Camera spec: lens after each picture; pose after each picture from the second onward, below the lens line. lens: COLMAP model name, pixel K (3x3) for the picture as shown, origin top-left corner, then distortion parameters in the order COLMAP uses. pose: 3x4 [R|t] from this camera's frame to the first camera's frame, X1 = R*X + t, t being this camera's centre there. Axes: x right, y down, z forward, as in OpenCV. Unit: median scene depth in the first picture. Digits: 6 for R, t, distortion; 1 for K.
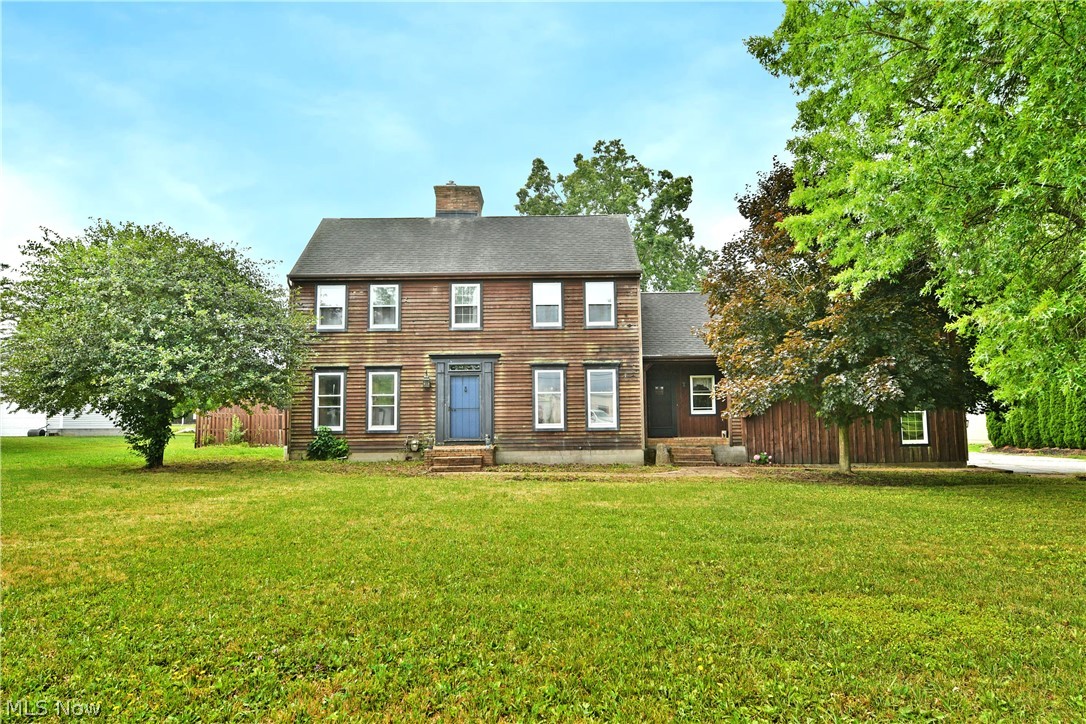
lens RADIAL K [[639.3, 0, 537.8], [0, 639.3, 360.5], [0, 0, 1]] dist [-0.024512, 0.001331]
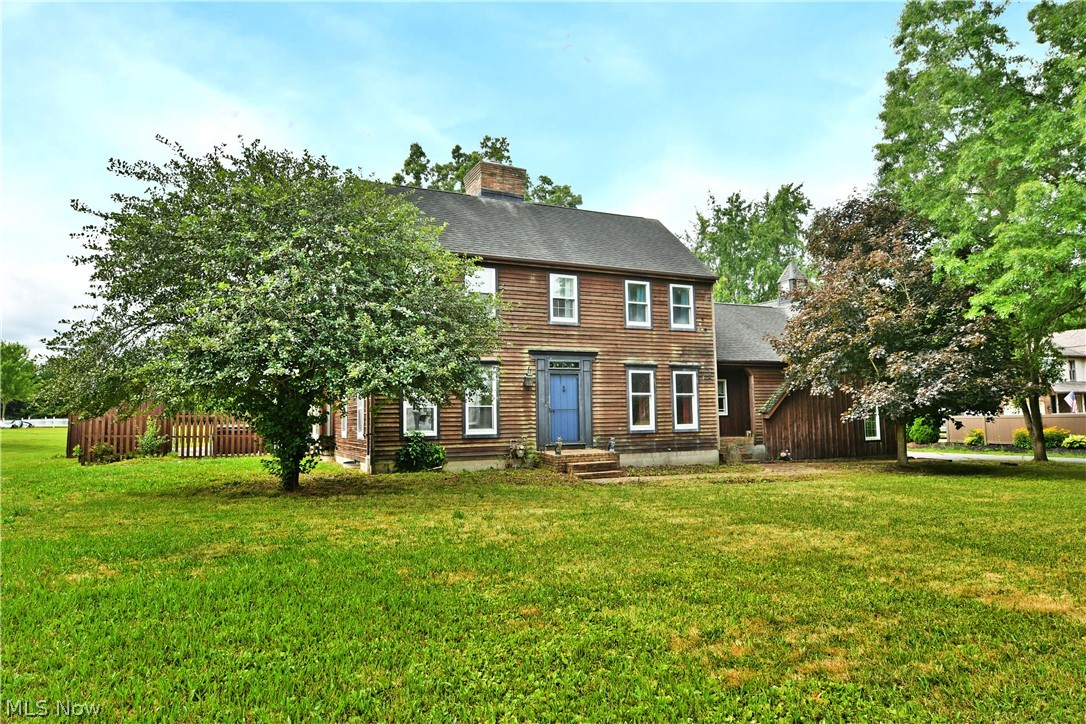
lens RADIAL K [[639.3, 0, 537.8], [0, 639.3, 360.5], [0, 0, 1]] dist [-0.024512, 0.001331]
pose [[0.913964, 0.034041, 0.404364, -0.520708], [-0.033442, 0.999404, -0.008547, 0.013244], [-0.404414, -0.005711, 0.914558, 0.170965]]
